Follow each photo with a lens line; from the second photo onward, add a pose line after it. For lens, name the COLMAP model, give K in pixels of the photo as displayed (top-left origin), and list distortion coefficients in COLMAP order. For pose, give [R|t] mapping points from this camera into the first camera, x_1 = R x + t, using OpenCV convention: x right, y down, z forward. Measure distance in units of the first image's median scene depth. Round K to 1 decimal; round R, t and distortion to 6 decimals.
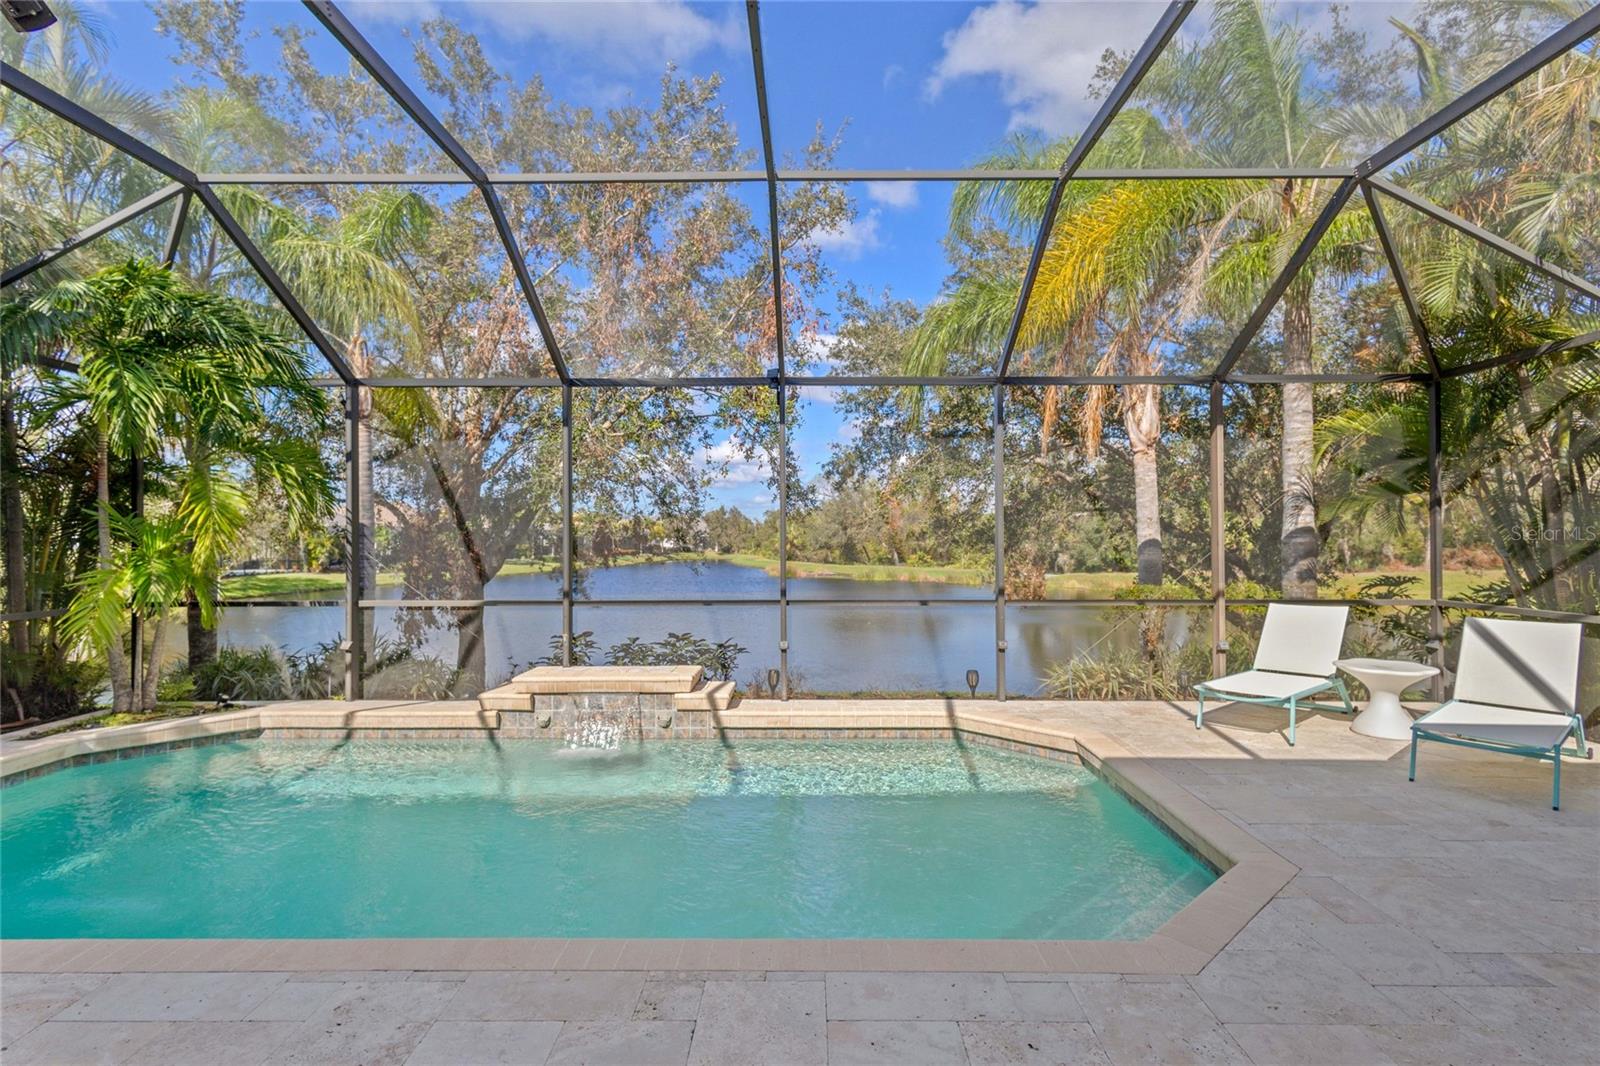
lens RADIAL K [[756.7, 0, 802.6], [0, 756.7, 534.2], [0, 0, 1]] dist [0.004080, 0.000275]
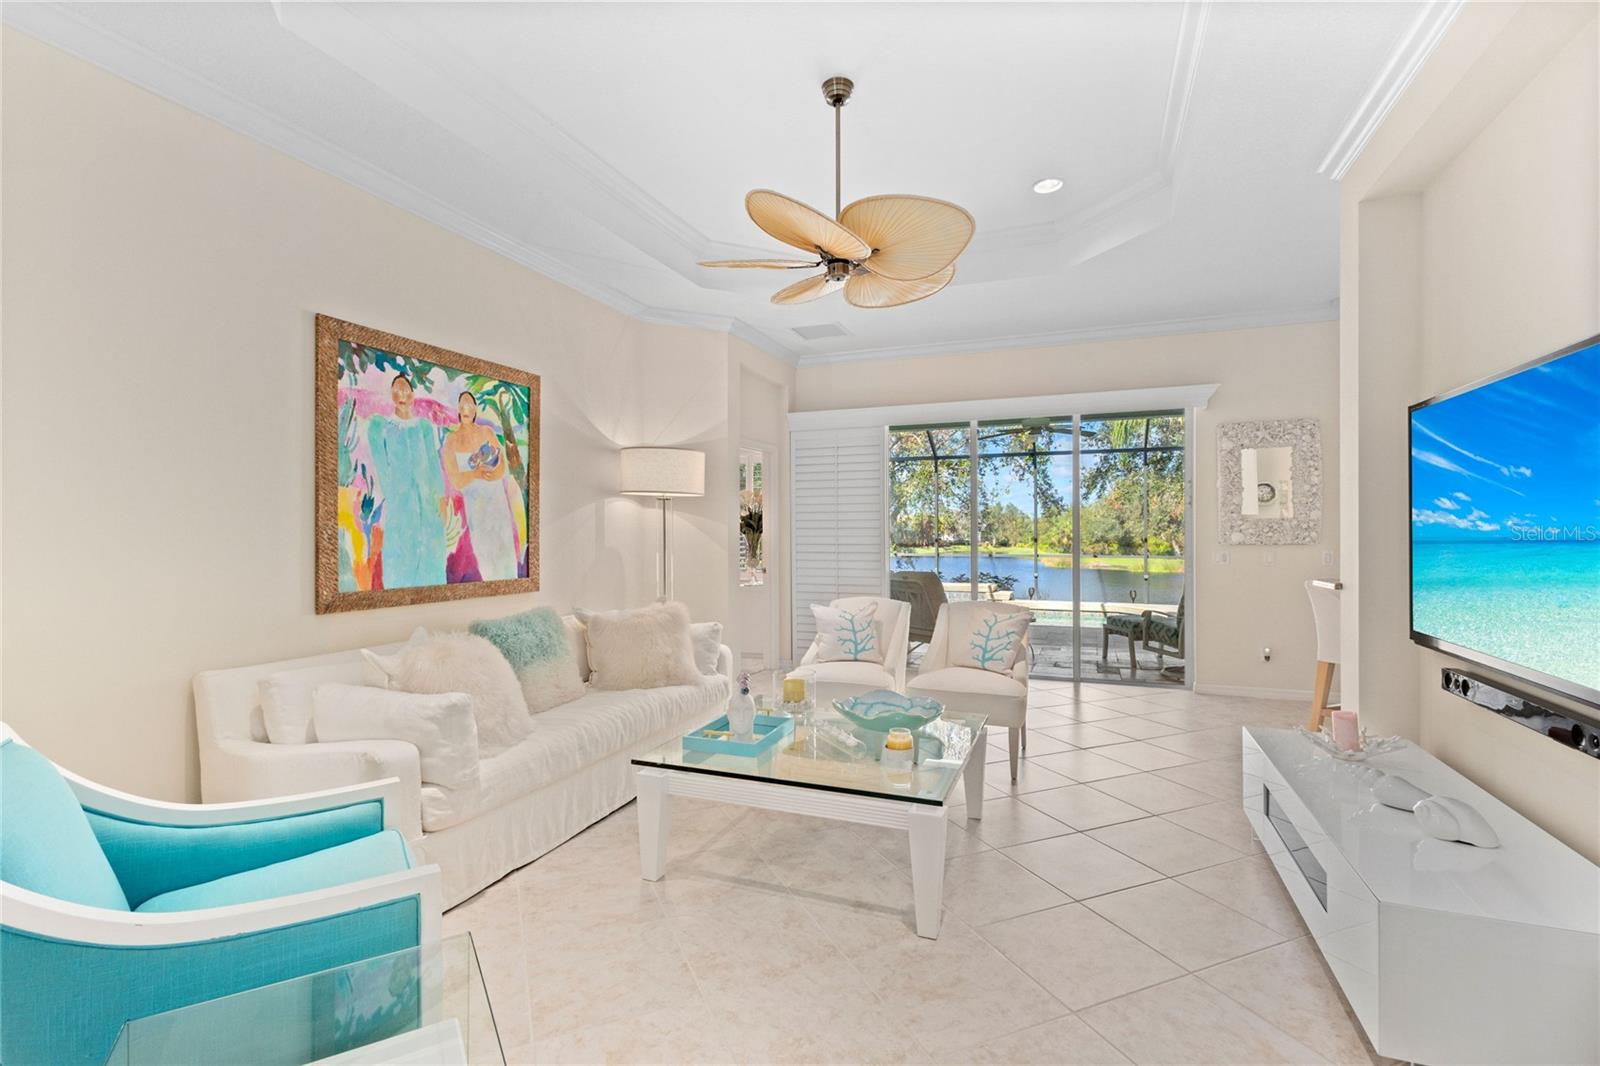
lens RADIAL K [[721.0, 0, 796.8], [0, 721.0, 535.9], [0, 0, 1]] dist [-0.001128, -0.000212]
pose [[0.929028, 0.003504, -0.369993, 0.088579], [0.000080, 0.999953, 0.009670, 0.011097], [0.370010, -0.009014, 0.928984, -1.012178]]
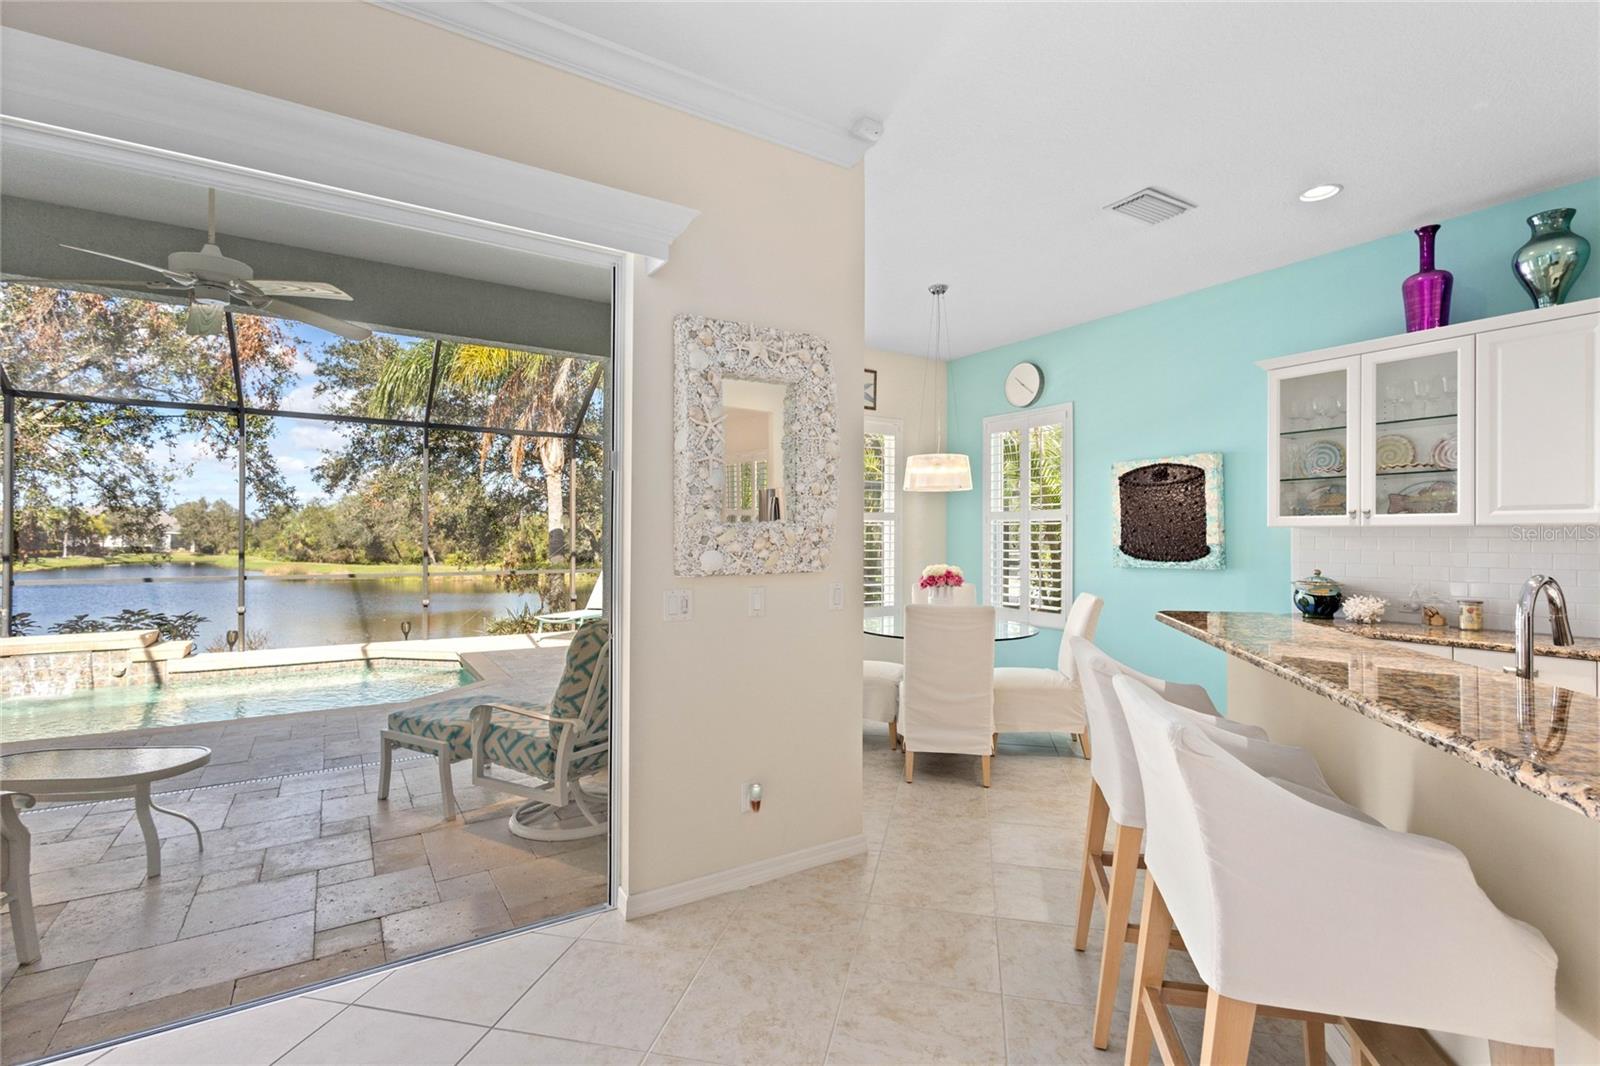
lens RADIAL K [[730.2, 0, 800.0], [0, 730.2, 533.0], [0, 0, 1]] dist [0.004491, 0.000320]
pose [[0.837598, 0.008749, 0.546218, 0.079725], [-0.007749, 0.999961, -0.004134, 0.007829], [-0.546233, -0.000770, 0.837633, -0.517232]]
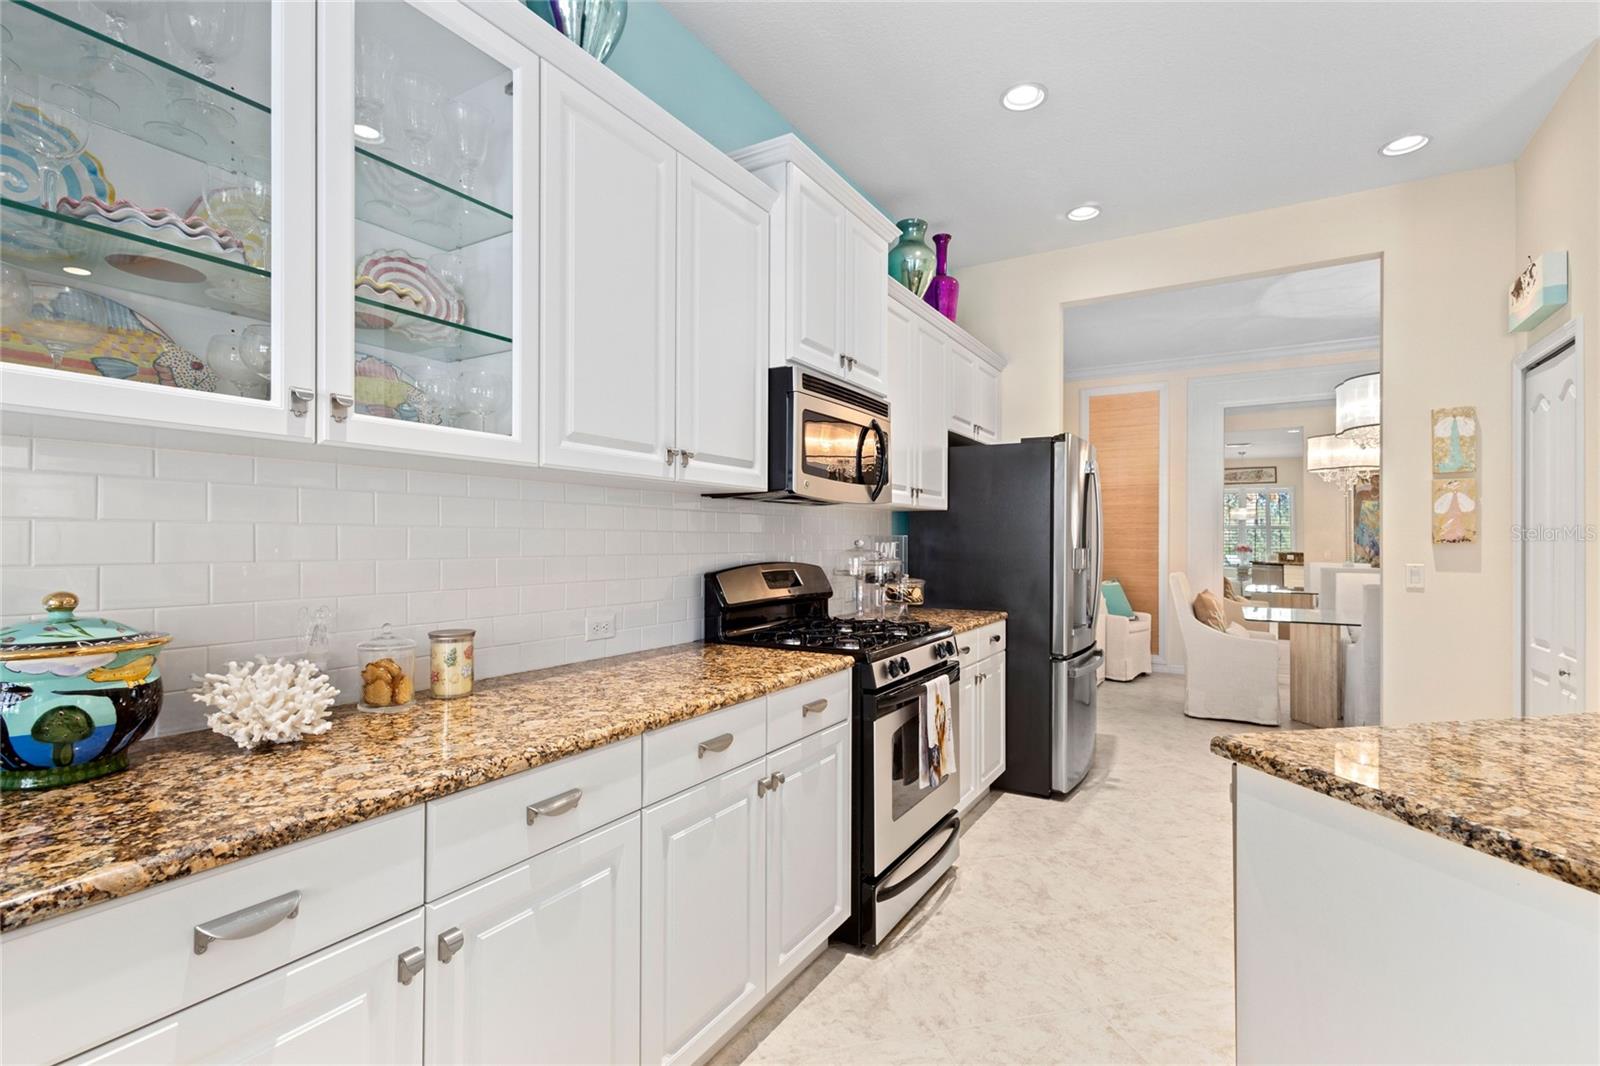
lens RADIAL K [[756.7, 0, 802.6], [0, 756.7, 534.2], [0, 0, 1]] dist [0.004080, 0.000275]
pose [[-0.864195, 0.004775, 0.503134, 0.472412], [-0.001871, 0.999918, -0.012703, 0.019342], [-0.503154, -0.011919, -0.864115, -0.234449]]
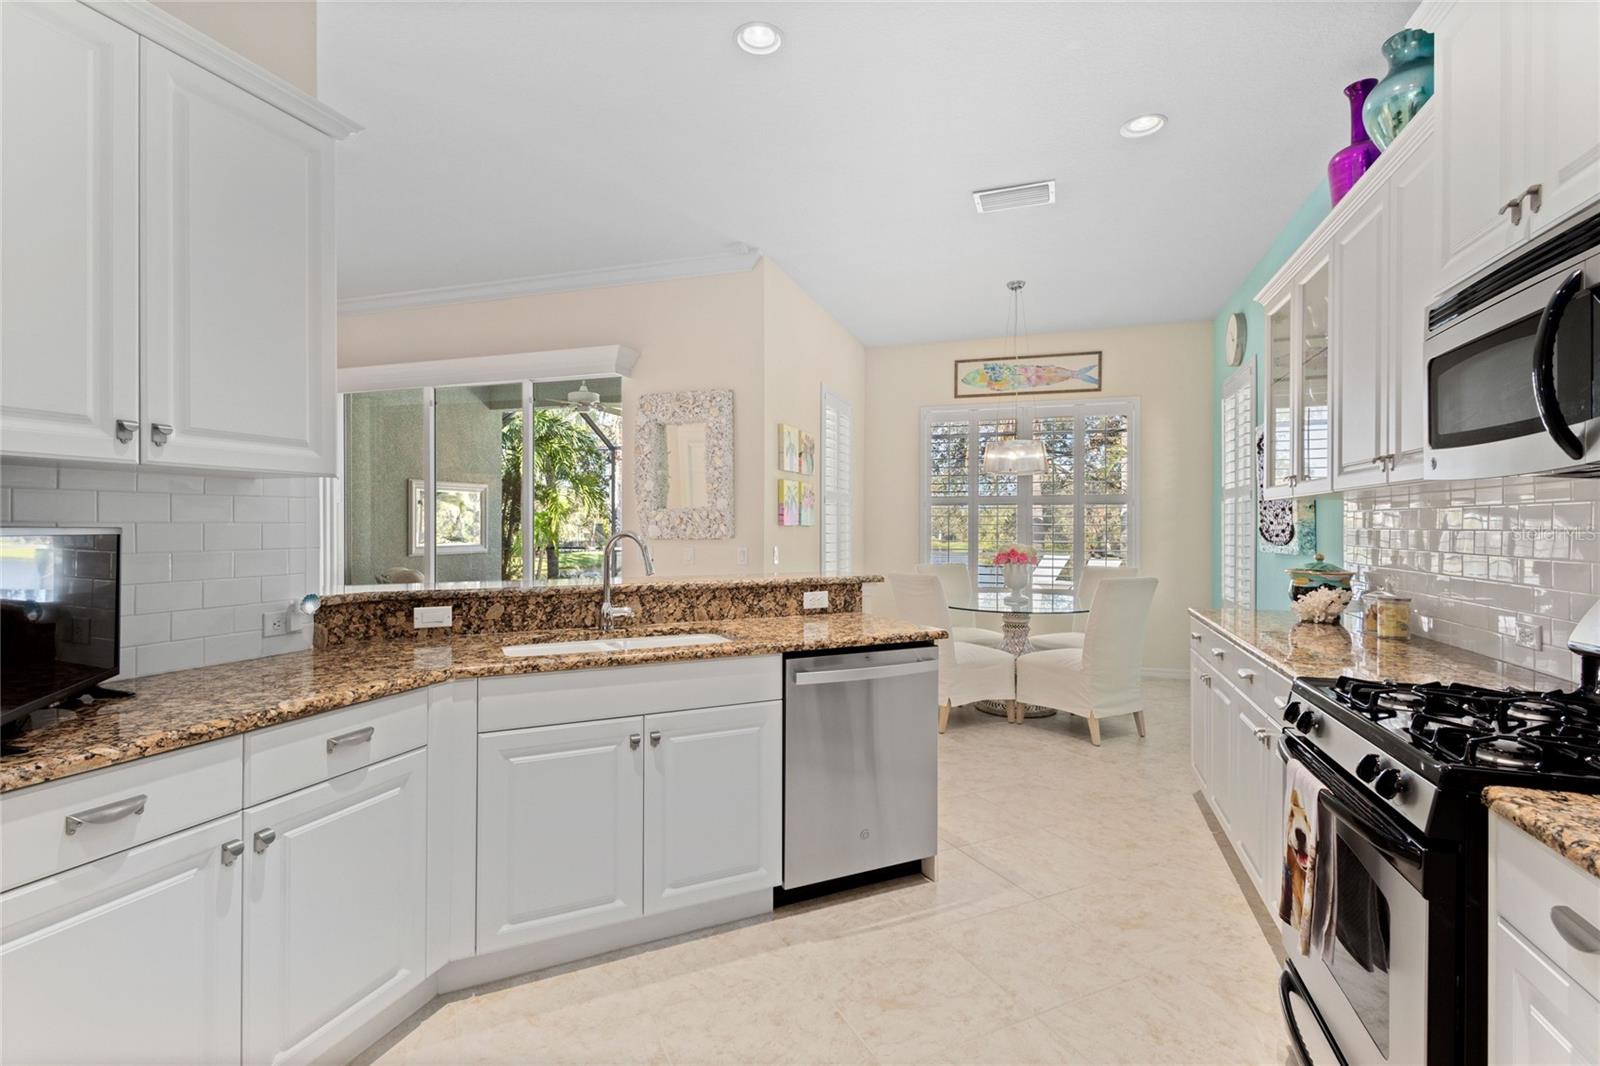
lens RADIAL K [[740.4, 0, 805.0], [0, 740.4, 527.3], [0, 0, 1]] dist [0.025405, 0.000506]
pose [[0.950553, 0.006123, -0.310503, 0.520946], [-0.004490, 0.999972, 0.005973, 0.012903], [0.310531, -0.004284, 0.950554, -0.749920]]
